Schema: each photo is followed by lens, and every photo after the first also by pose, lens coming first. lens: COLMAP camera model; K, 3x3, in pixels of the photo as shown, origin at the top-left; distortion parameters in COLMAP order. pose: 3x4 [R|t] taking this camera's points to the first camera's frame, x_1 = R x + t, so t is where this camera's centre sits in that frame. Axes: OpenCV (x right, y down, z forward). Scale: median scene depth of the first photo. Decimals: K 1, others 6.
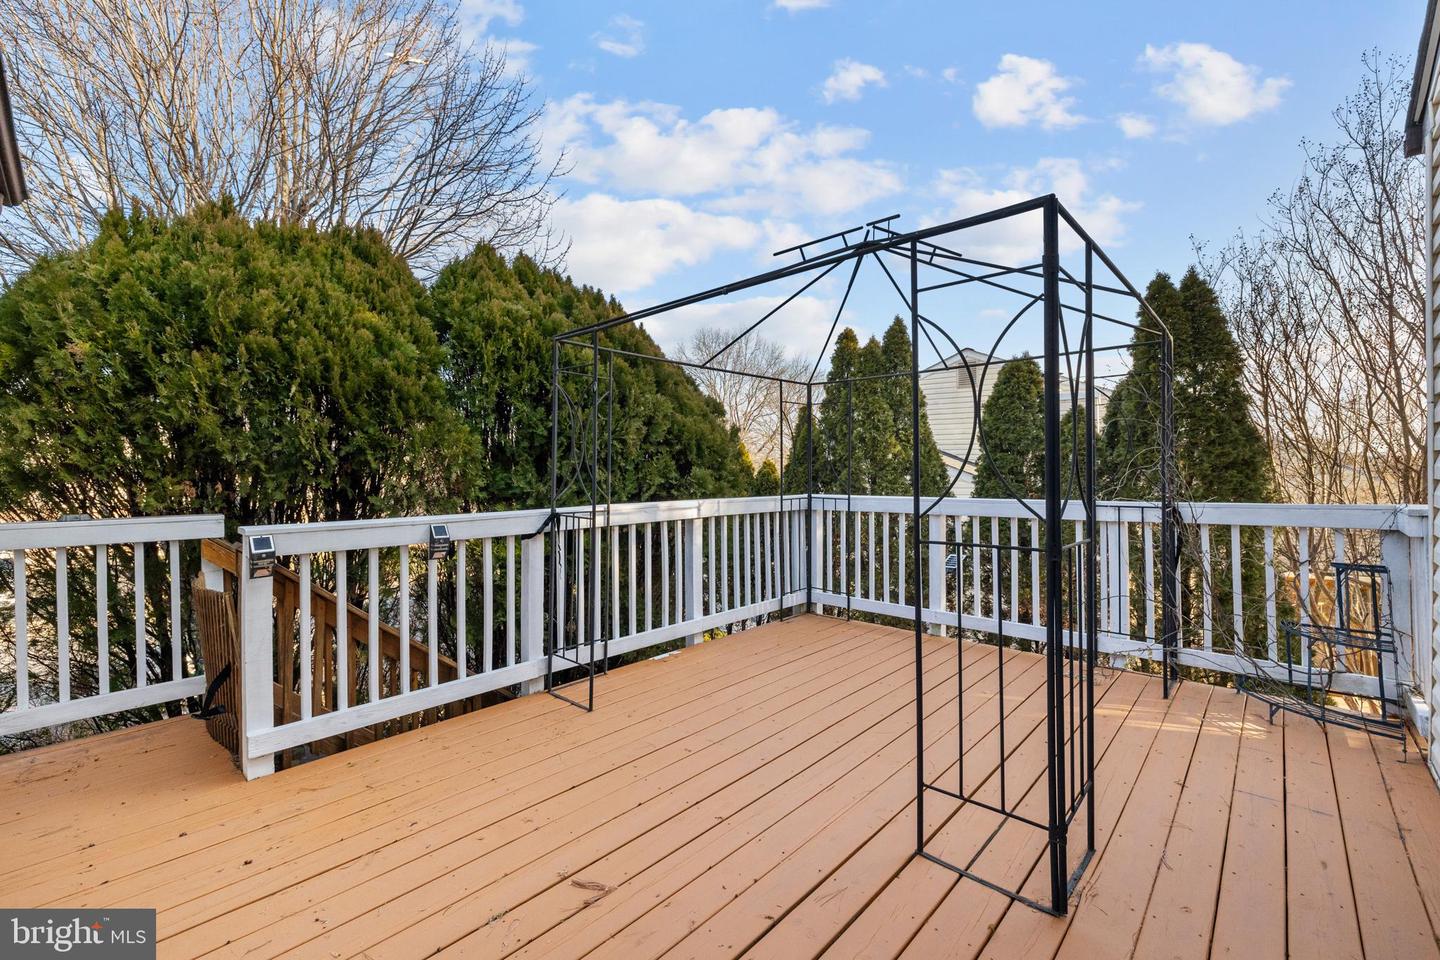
lens RADIAL K [[600.0, 0, 720.0], [0, 600.0, 480.0], [0, 0, 1]] dist [0.004547, -0.000202]
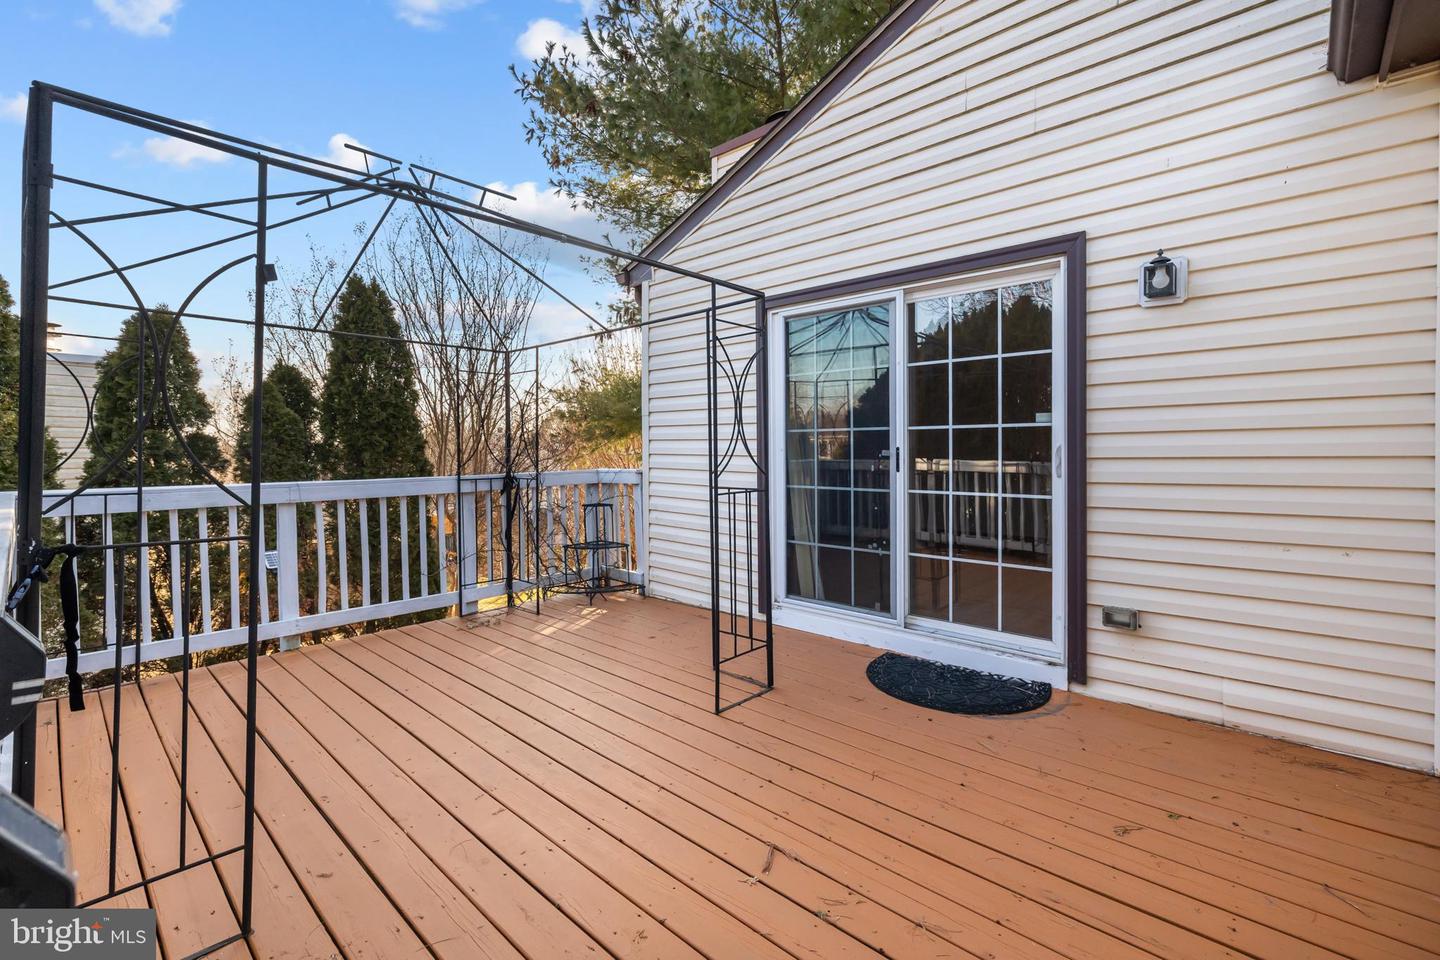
lens RADIAL K [[600.0, 0, 720.0], [0, 600.0, 480.0], [0, 0, 1]] dist [0.004547, -0.000202]
pose [[-0.029736, -0.039366, 0.998782, -0.424098], [0.003014, 0.999216, 0.039473, -0.005486], [-0.999553, 0.004184, -0.029594, 0.390695]]
